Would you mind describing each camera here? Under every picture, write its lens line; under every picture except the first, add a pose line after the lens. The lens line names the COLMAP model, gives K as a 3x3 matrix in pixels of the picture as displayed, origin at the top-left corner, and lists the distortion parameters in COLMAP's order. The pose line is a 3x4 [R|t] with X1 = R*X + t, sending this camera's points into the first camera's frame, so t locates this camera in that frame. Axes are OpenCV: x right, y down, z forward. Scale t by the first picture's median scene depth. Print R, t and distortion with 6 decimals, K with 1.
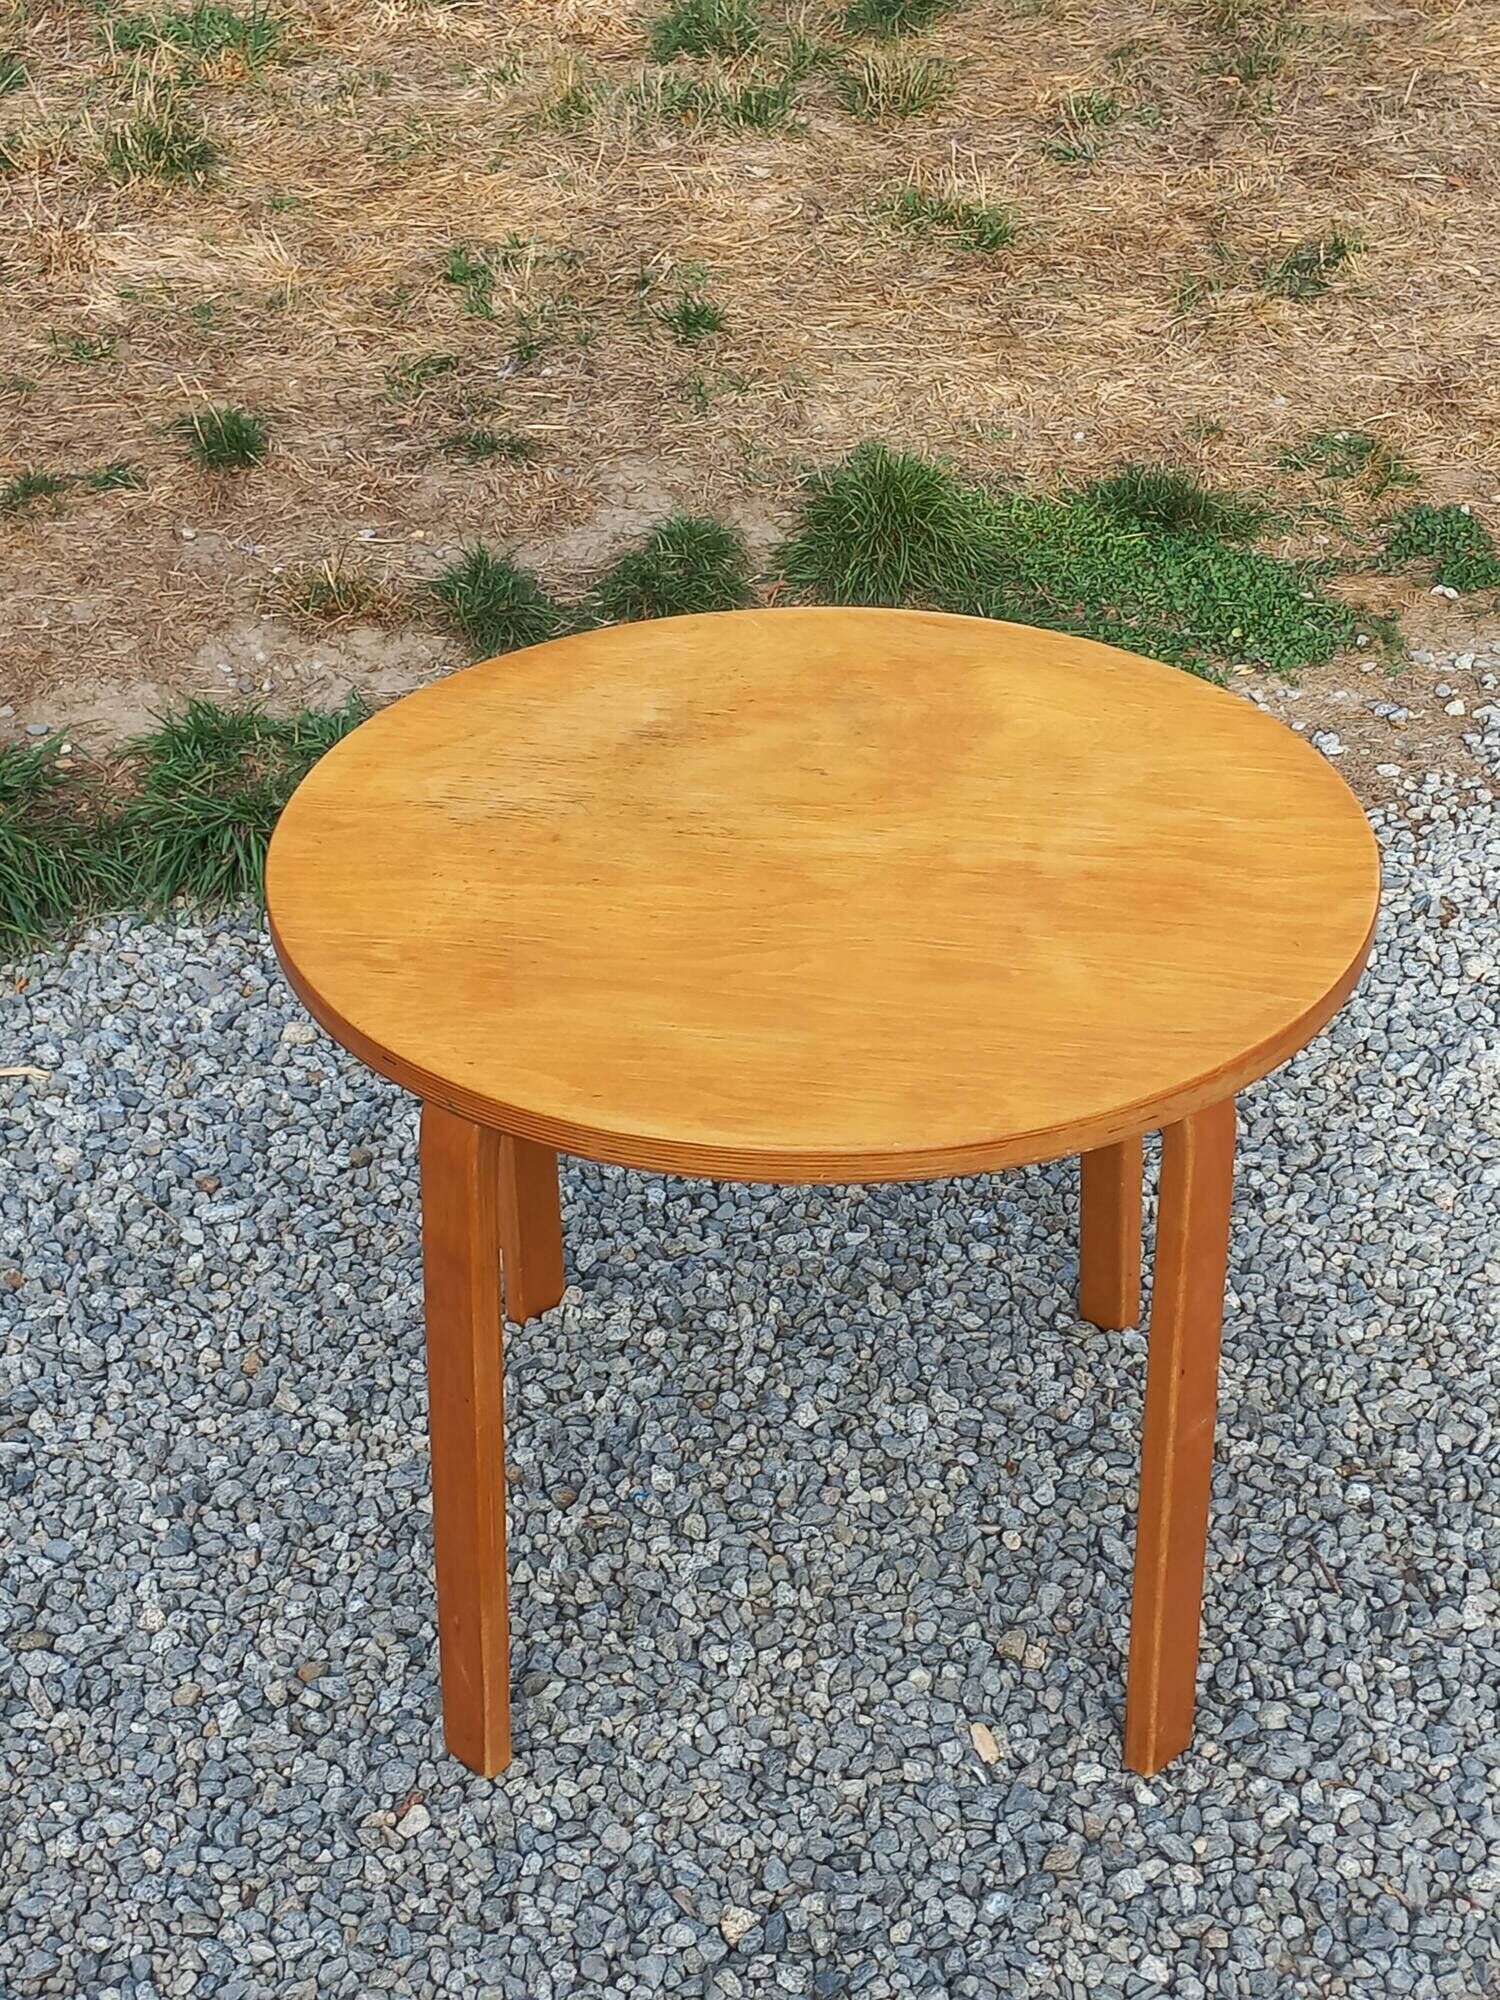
lens RADIAL K [[2882.0, 0, 747.9], [0, 2882.0, 999.8], [0, 0, 1]] dist [0.074581, 0.000000]
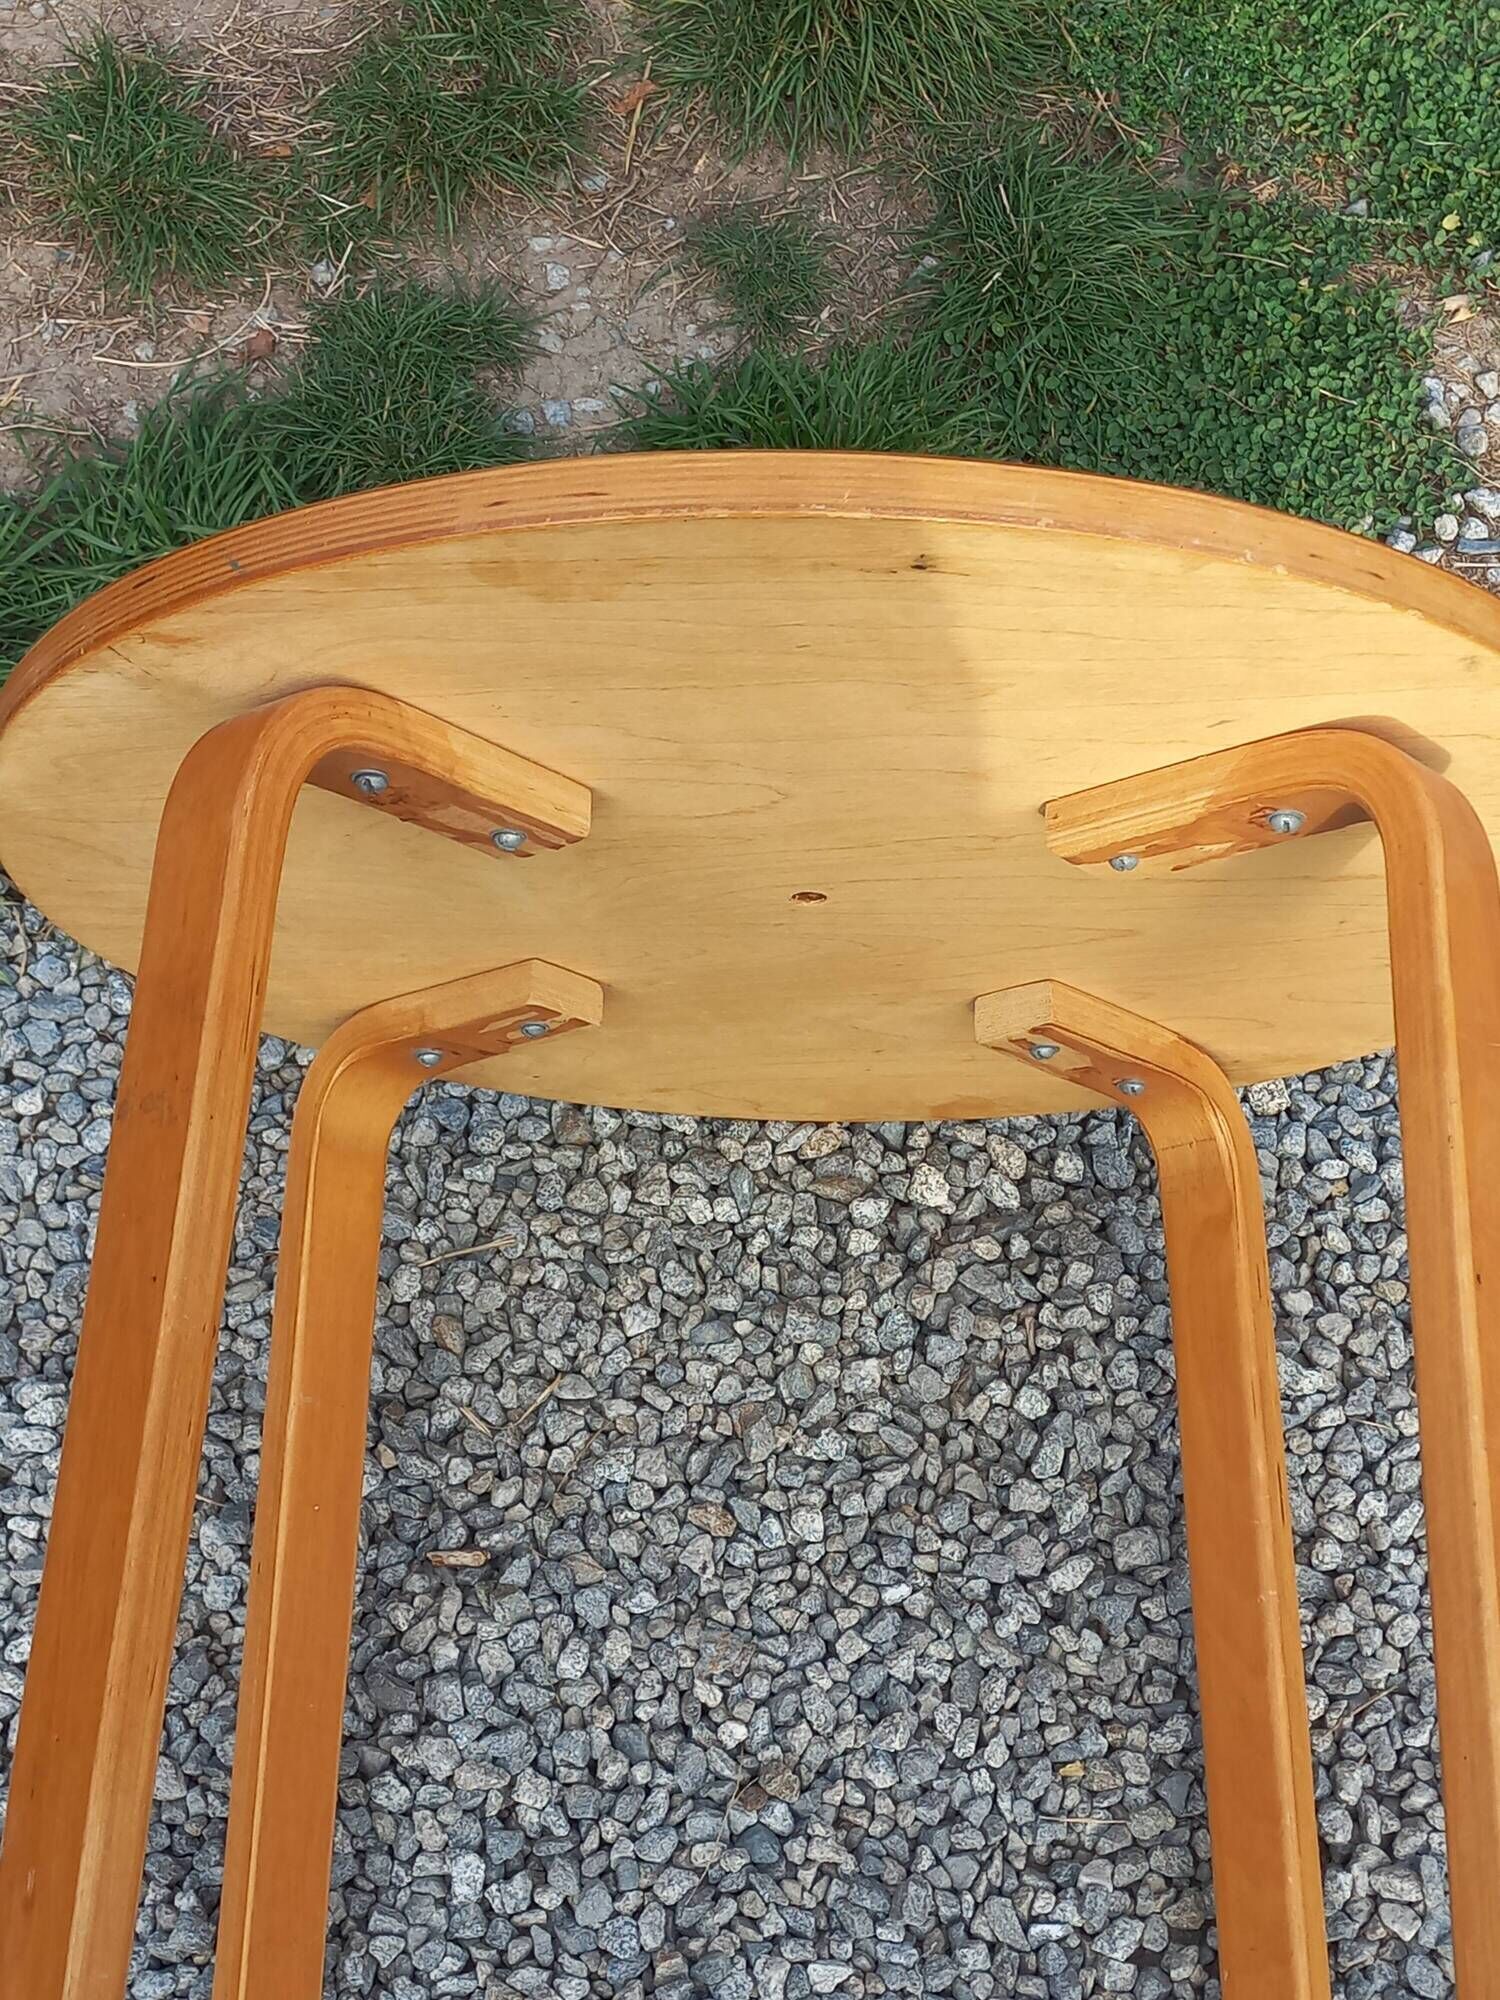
lens RADIAL K [[2882.0, 0, 764.6], [0, 2882.0, 1011.1], [0, 0, 1]] dist [0.074581, 0.000000]
pose [[0.998827, -0.034065, 0.034422, 0.011848], [0.015151, 0.894908, 0.445994, -0.331198], [-0.045997, -0.444949, 0.894374, 0.570674]]
